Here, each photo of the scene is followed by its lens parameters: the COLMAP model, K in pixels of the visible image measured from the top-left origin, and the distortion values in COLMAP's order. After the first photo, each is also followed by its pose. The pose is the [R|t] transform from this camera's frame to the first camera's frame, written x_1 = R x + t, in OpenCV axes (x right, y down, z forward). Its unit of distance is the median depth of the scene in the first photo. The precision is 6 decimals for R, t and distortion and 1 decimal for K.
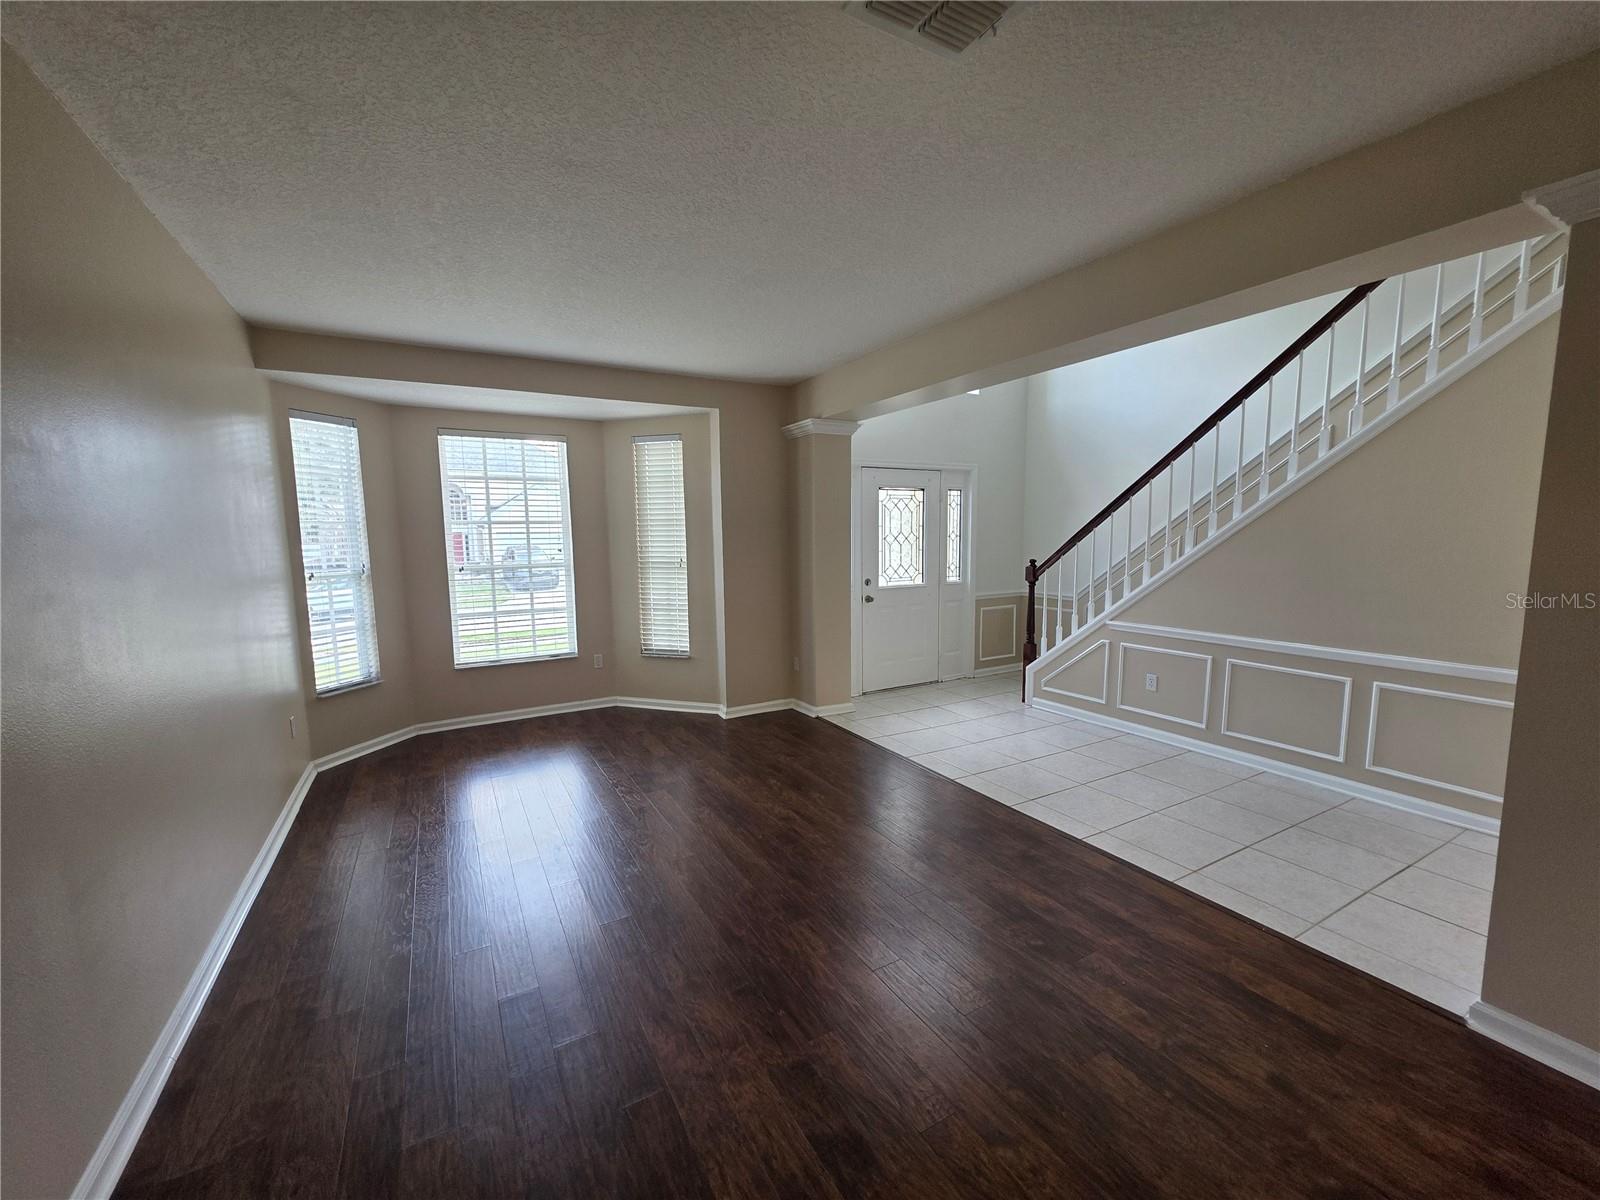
lens RADIAL K [[637.9, 0, 799.2], [0, 637.9, 600.9], [0, 0, 1]] dist [-0.002390, -0.000057]
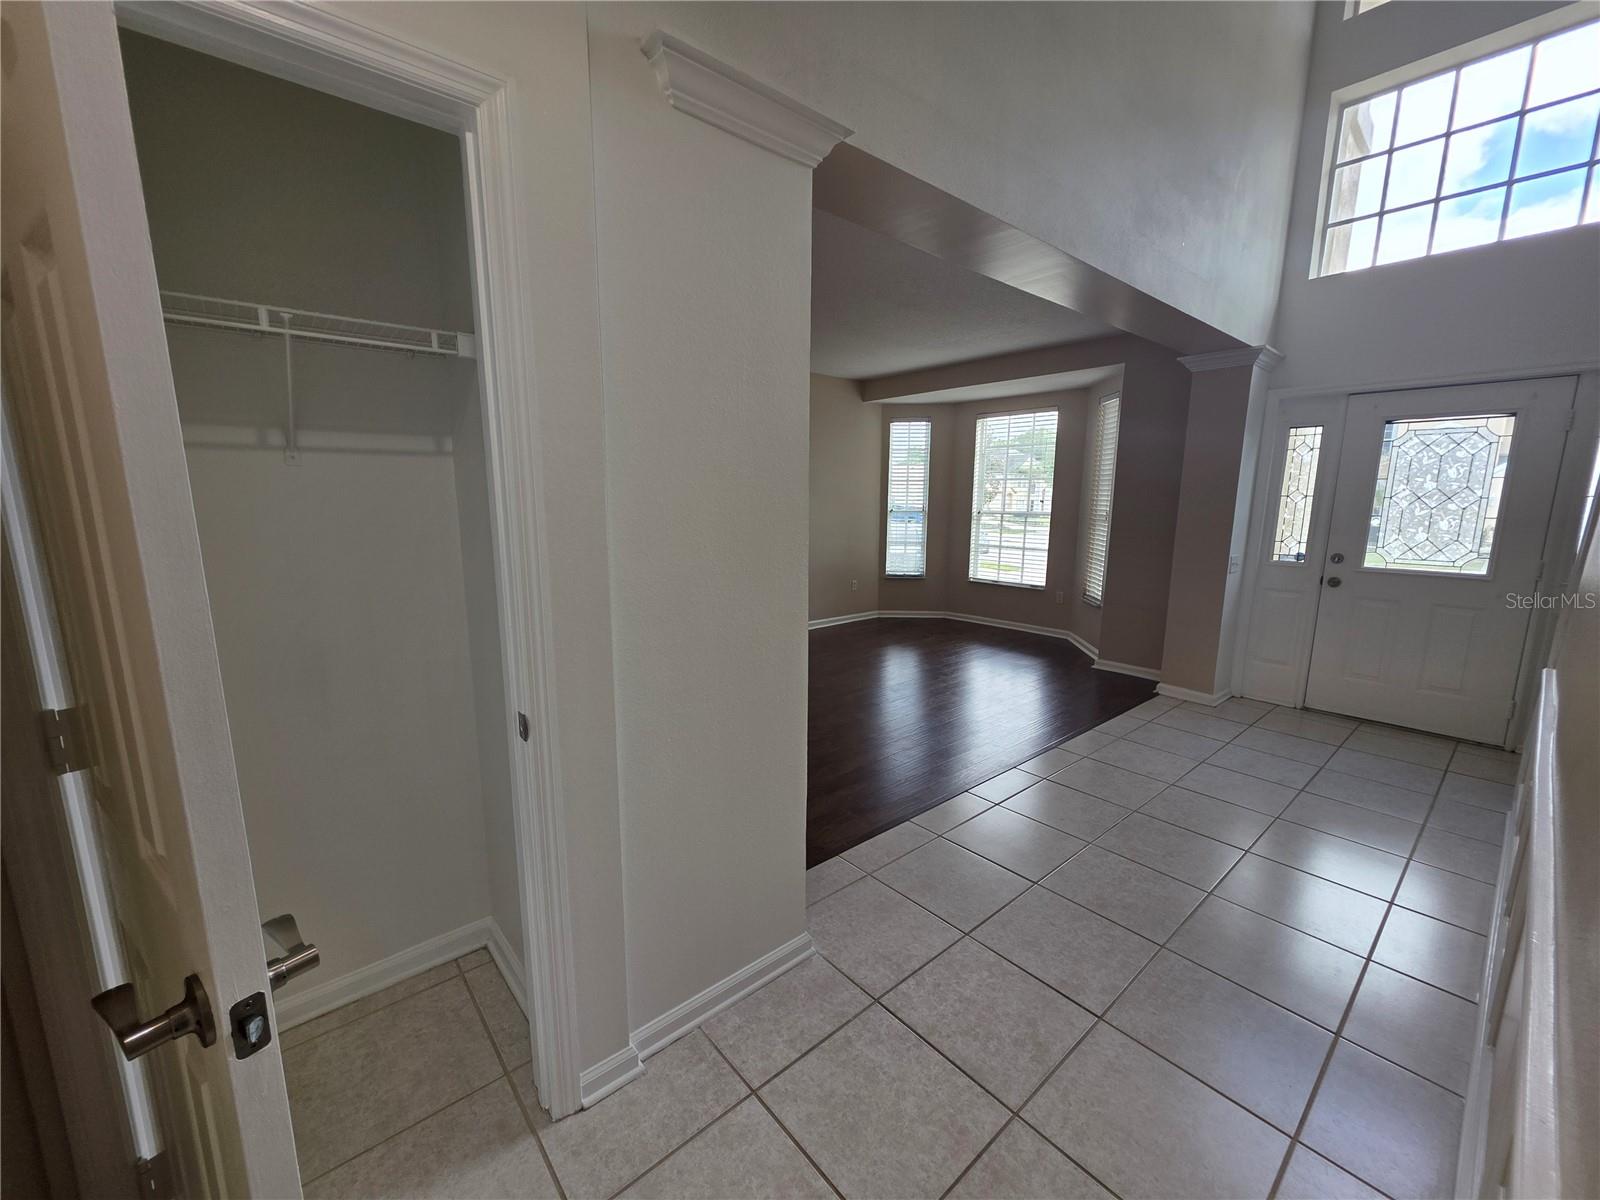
lens RADIAL K [[637.9, 0, 794.9], [0, 637.9, 605.0], [0, 0, 1]] dist [-0.002390, -0.000057]
pose [[0.190784, 0.183270, -0.964372, 0.791594], [-0.101980, 0.980802, 0.166218, -0.040122], [0.976320, 0.066635, 0.205811, 0.301759]]
